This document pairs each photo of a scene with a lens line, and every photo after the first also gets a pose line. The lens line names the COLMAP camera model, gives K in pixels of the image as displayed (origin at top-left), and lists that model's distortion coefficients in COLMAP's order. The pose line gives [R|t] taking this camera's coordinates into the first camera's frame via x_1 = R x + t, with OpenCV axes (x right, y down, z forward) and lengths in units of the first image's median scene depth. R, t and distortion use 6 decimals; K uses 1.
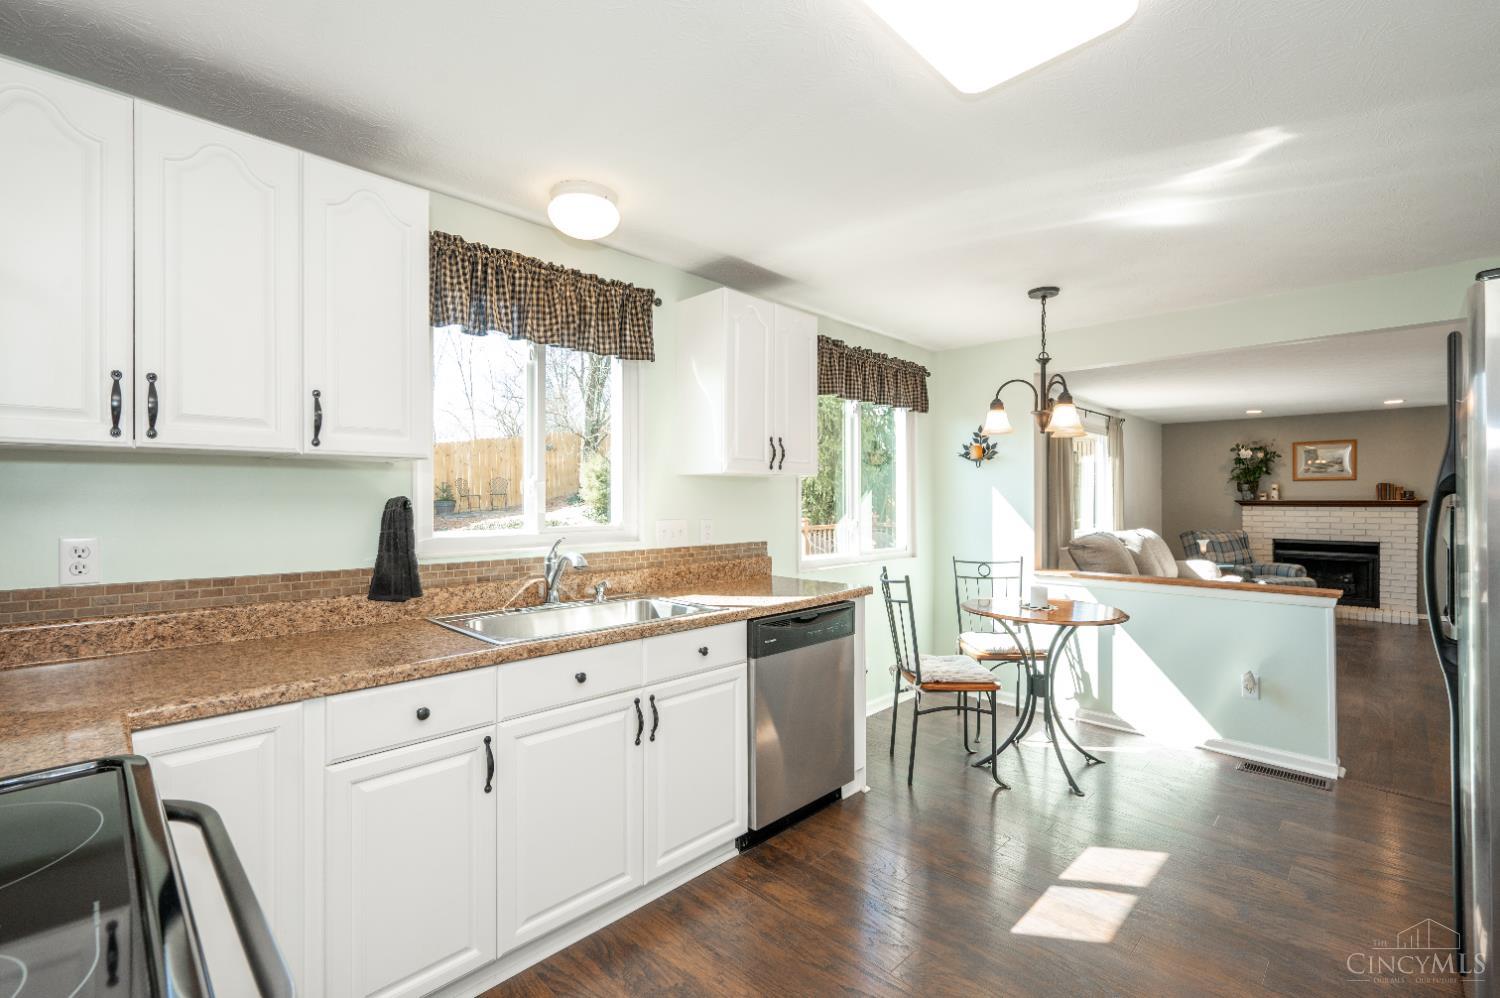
lens RADIAL K [[660.2, 0, 750.8], [0, 660.2, 497.8], [0, 0, 1]] dist [0.002892, 0.000163]
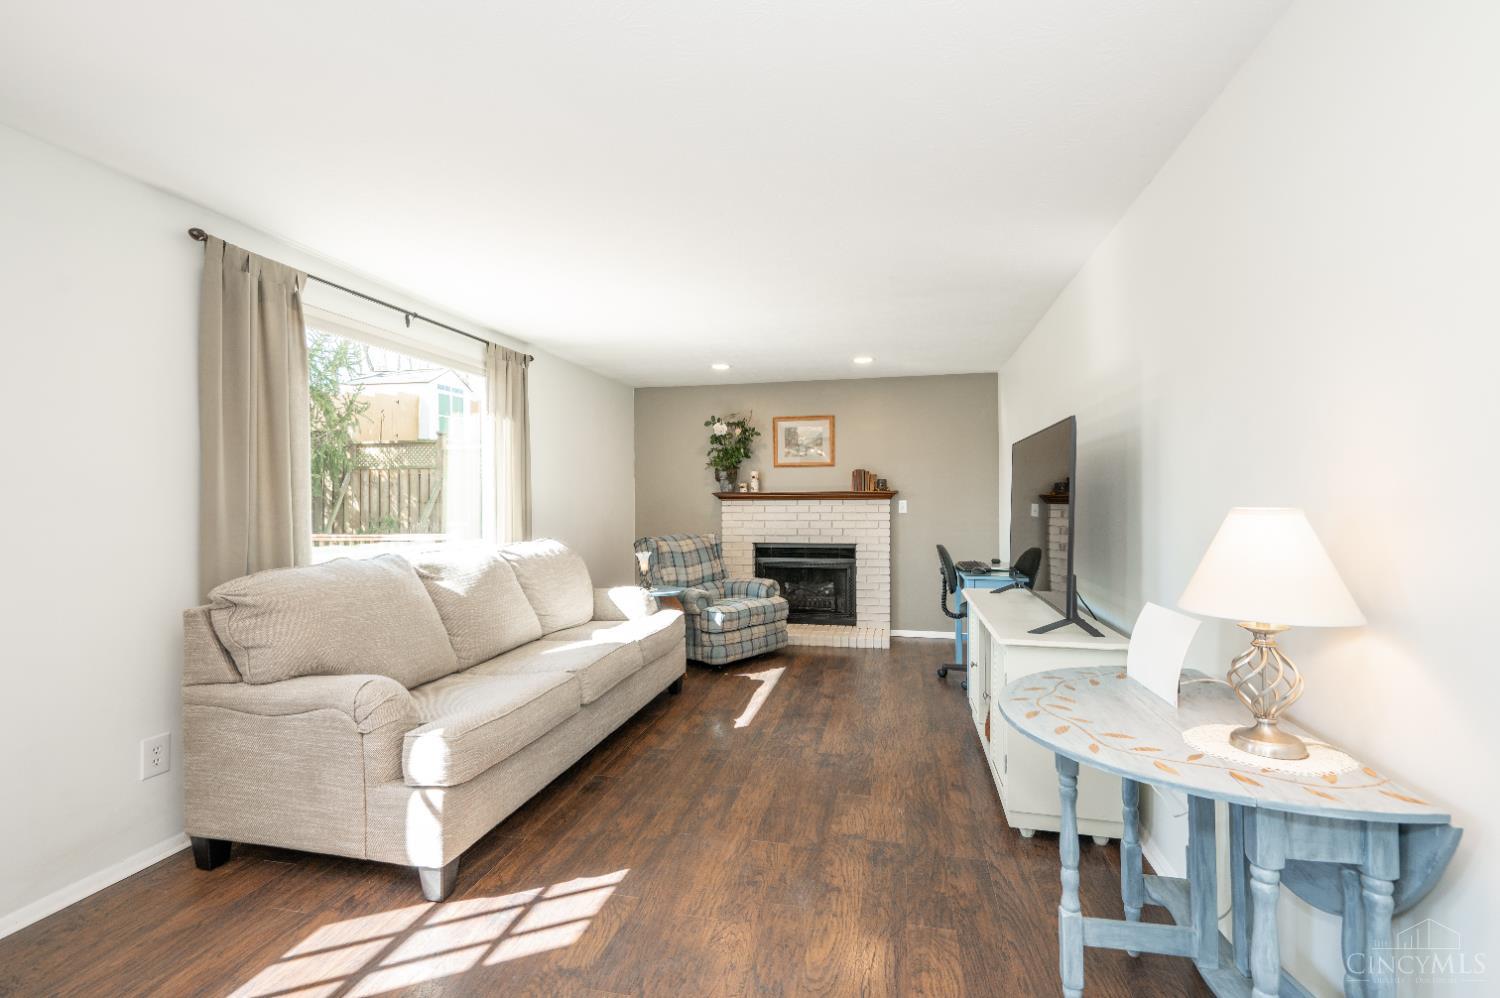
lens RADIAL K [[660.2, 0, 755.5], [0, 660.2, 499.6], [0, 0, 1]] dist [0.002892, 0.000163]
pose [[0.848060, -0.006748, 0.529857, 0.434755], [0.006988, 0.999974, 0.001551, 0.012080], [-0.529854, 0.002387, 0.848086, 0.396930]]
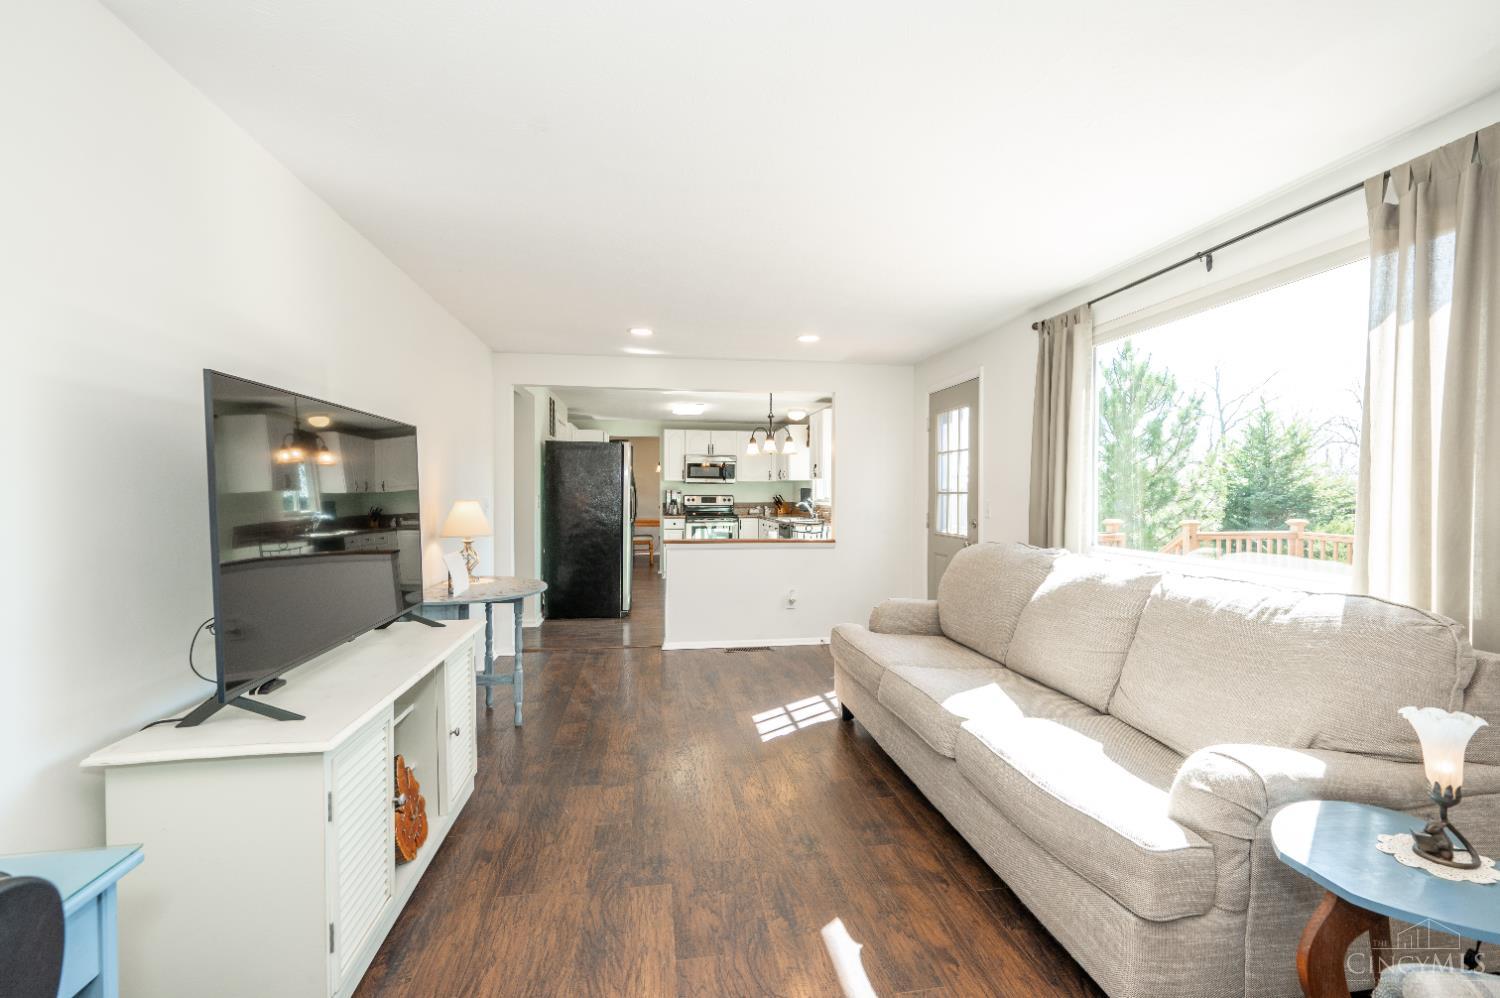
lens RADIAL K [[660.2, 0, 765.2], [0, 660.2, 498.3], [0, 0, 1]] dist [0.002892, 0.000163]
pose [[-0.585409, 0.004312, -0.810727, 0.983401], [-0.002619, 0.999971, 0.007210, 0.008471], [0.810734, 0.006344, -0.585380, 1.032608]]
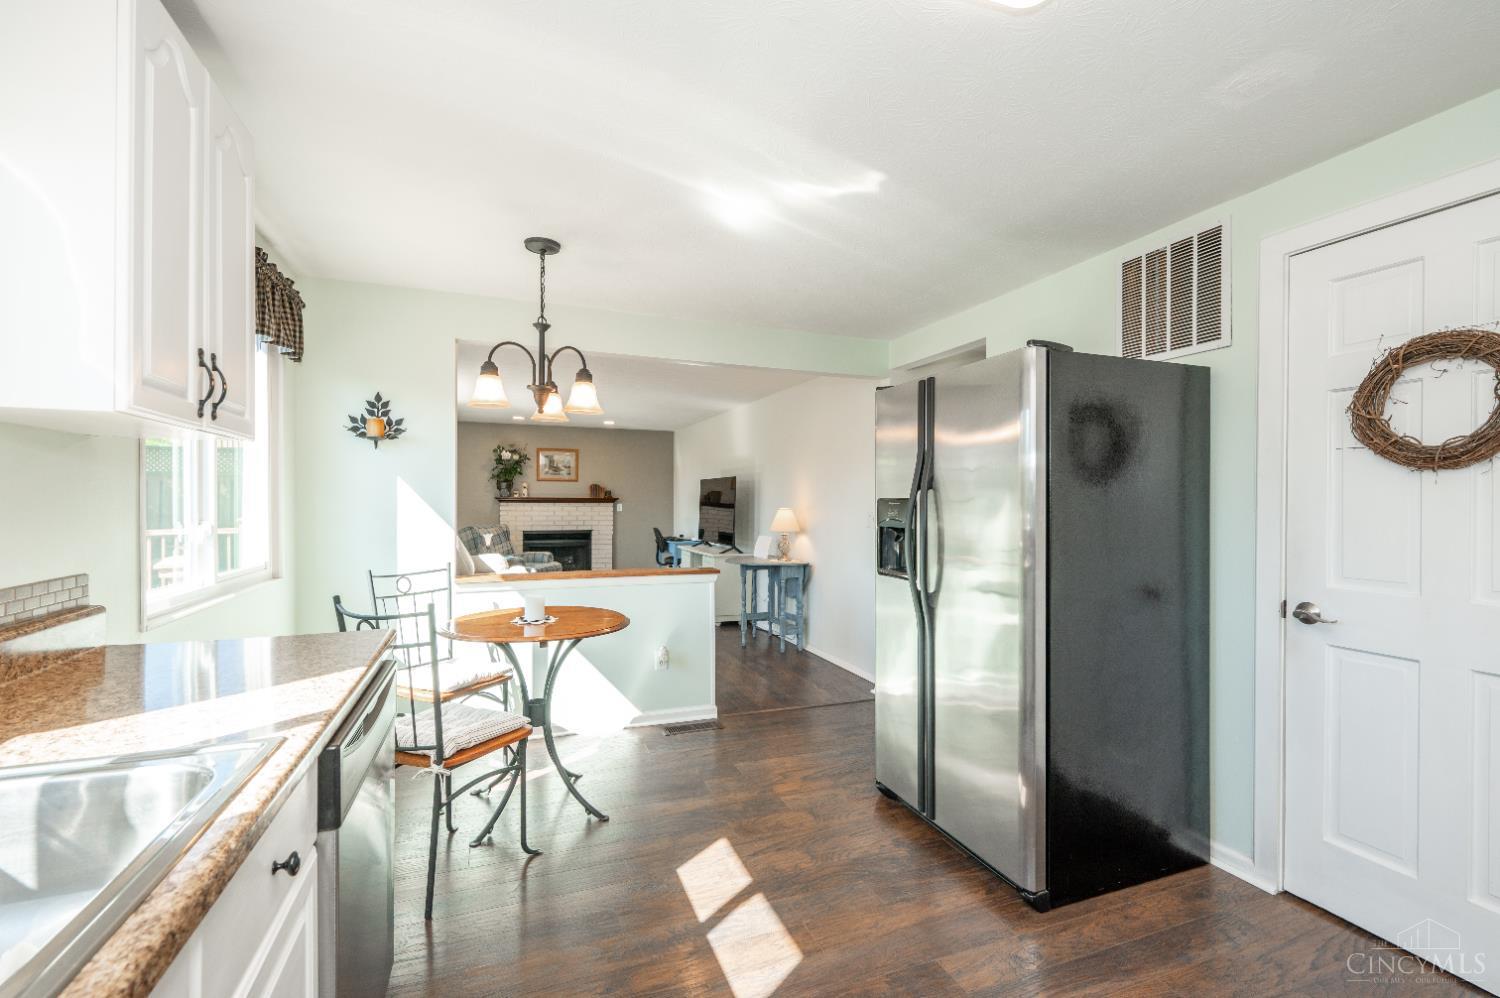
lens RADIAL K [[660.2, 0, 756.4], [0, 660.2, 498.7], [0, 0, 1]] dist [0.002892, 0.000163]
pose [[0.412140, 0.003687, 0.911113, -0.094757], [-0.006818, 0.999976, -0.000962, 0.004971], [-0.911095, -0.005815, 0.412155, 0.179509]]
